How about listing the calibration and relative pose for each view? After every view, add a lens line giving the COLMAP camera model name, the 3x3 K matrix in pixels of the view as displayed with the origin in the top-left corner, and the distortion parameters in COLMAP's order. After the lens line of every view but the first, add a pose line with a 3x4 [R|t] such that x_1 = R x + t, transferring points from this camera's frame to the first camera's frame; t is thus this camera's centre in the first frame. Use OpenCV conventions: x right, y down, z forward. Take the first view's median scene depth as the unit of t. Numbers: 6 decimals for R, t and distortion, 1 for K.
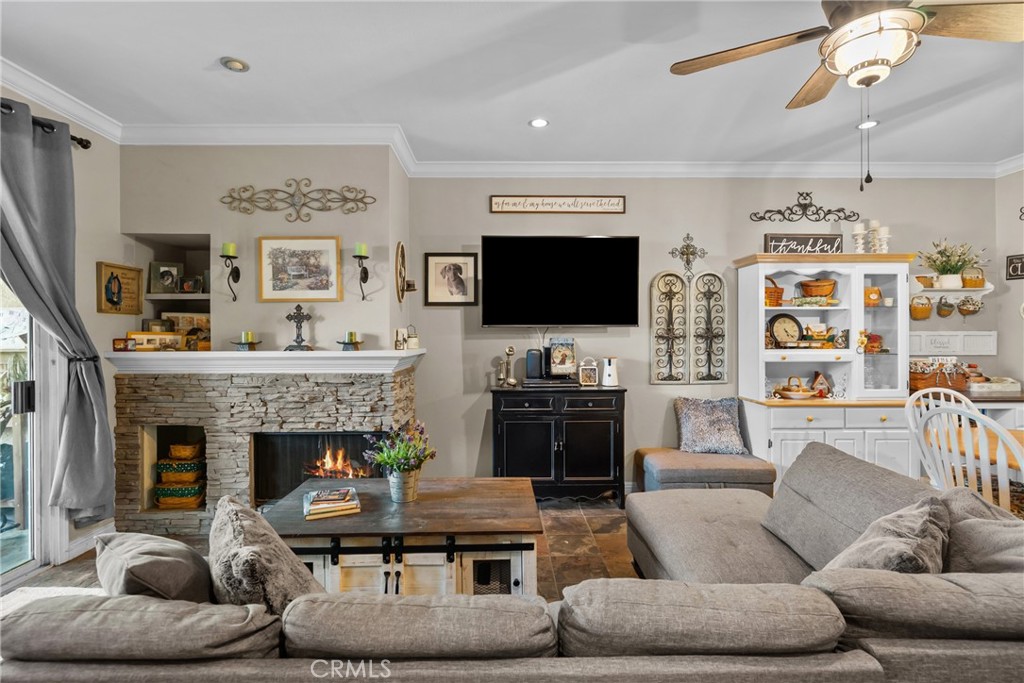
lens RADIAL K [[472.3, 0, 510.9], [0, 472.3, 336.4], [0, 0, 1]] dist [-0.007725, 0.003767]
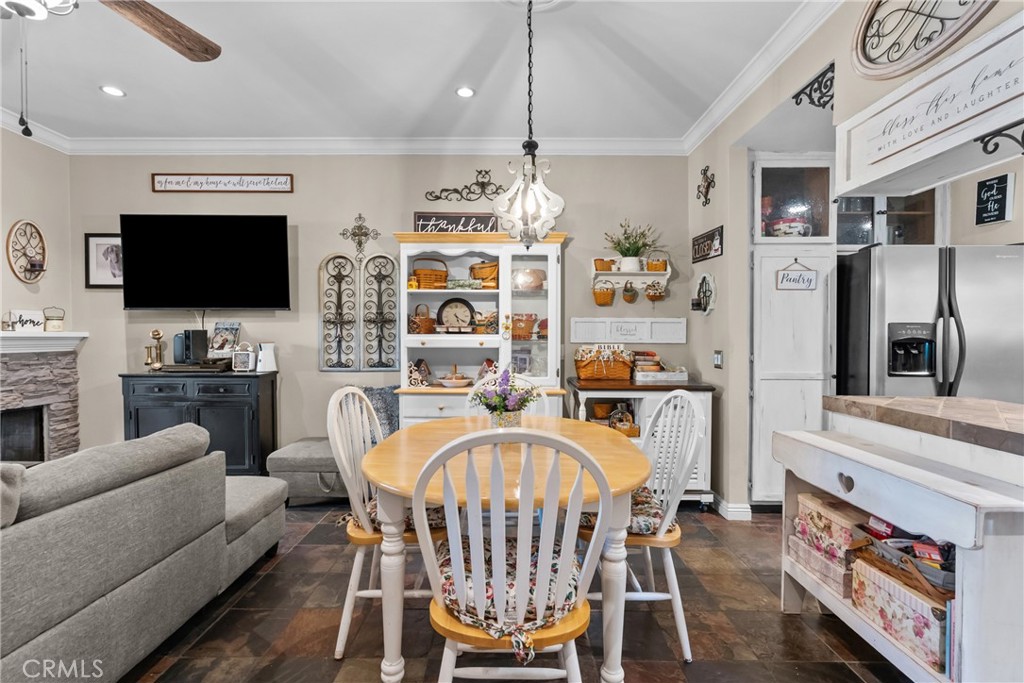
lens RADIAL K [[472.3, 0, 507.1], [0, 472.3, 342.1], [0, 0, 1]] dist [-0.007725, 0.003767]
pose [[0.999830, 0.006608, -0.017241, 0.697896], [-0.006343, 0.999862, 0.015331, 0.025551], [0.017340, -0.015219, 0.999734, 0.047558]]
